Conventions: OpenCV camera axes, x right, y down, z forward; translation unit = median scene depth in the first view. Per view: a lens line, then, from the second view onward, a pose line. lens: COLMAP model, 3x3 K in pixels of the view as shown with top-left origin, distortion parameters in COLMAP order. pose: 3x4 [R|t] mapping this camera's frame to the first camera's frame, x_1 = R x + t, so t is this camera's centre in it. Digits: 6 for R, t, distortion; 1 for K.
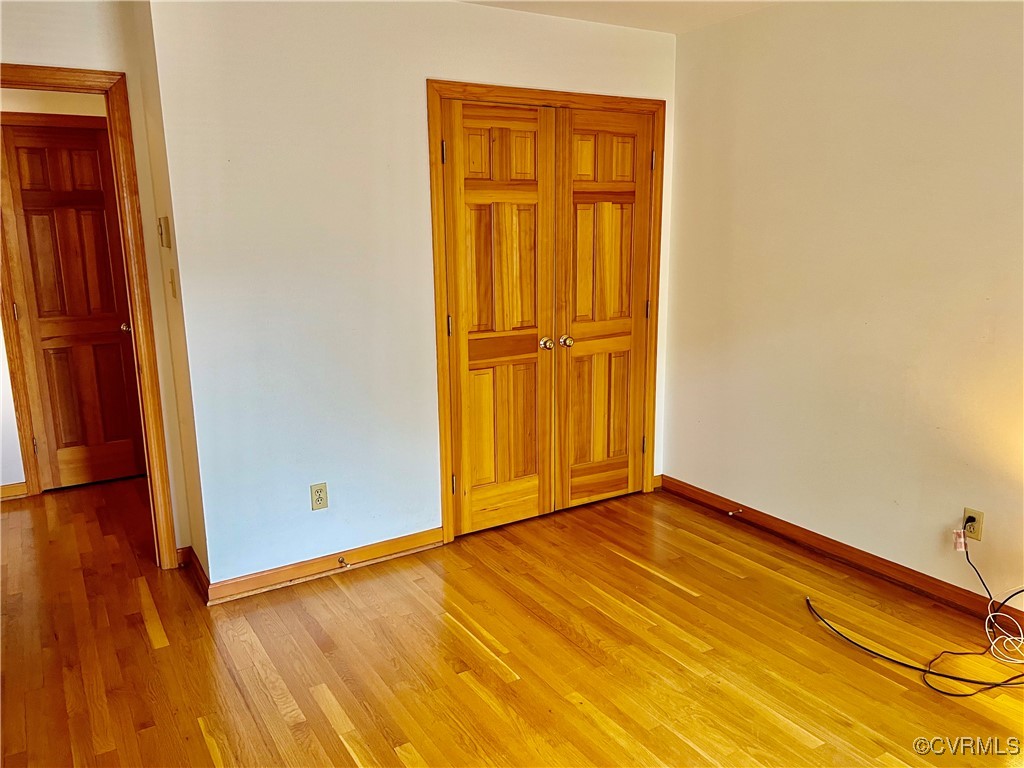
lens RADIAL K [[769.4, 0, 511.2], [0, 769.4, 387.1], [0, 0, 1]] dist [0.076237, -0.089053]
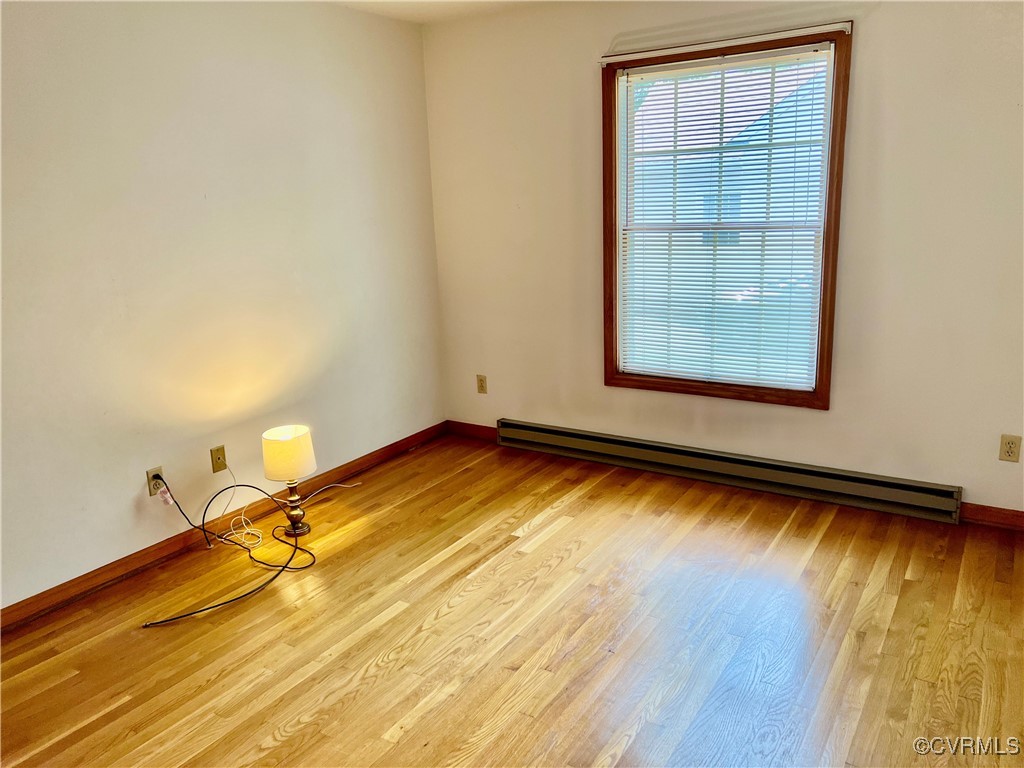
lens RADIAL K [[789.1, 0, 512.0], [0, 789.1, 384.0], [0, 0, 1]] dist [0.049218, 0.000615]
pose [[-0.415788, -0.194101, 0.888507, -0.591279], [0.228795, 0.923215, 0.308751, -0.183225], [-0.880212, 0.331661, -0.339452, 0.888919]]
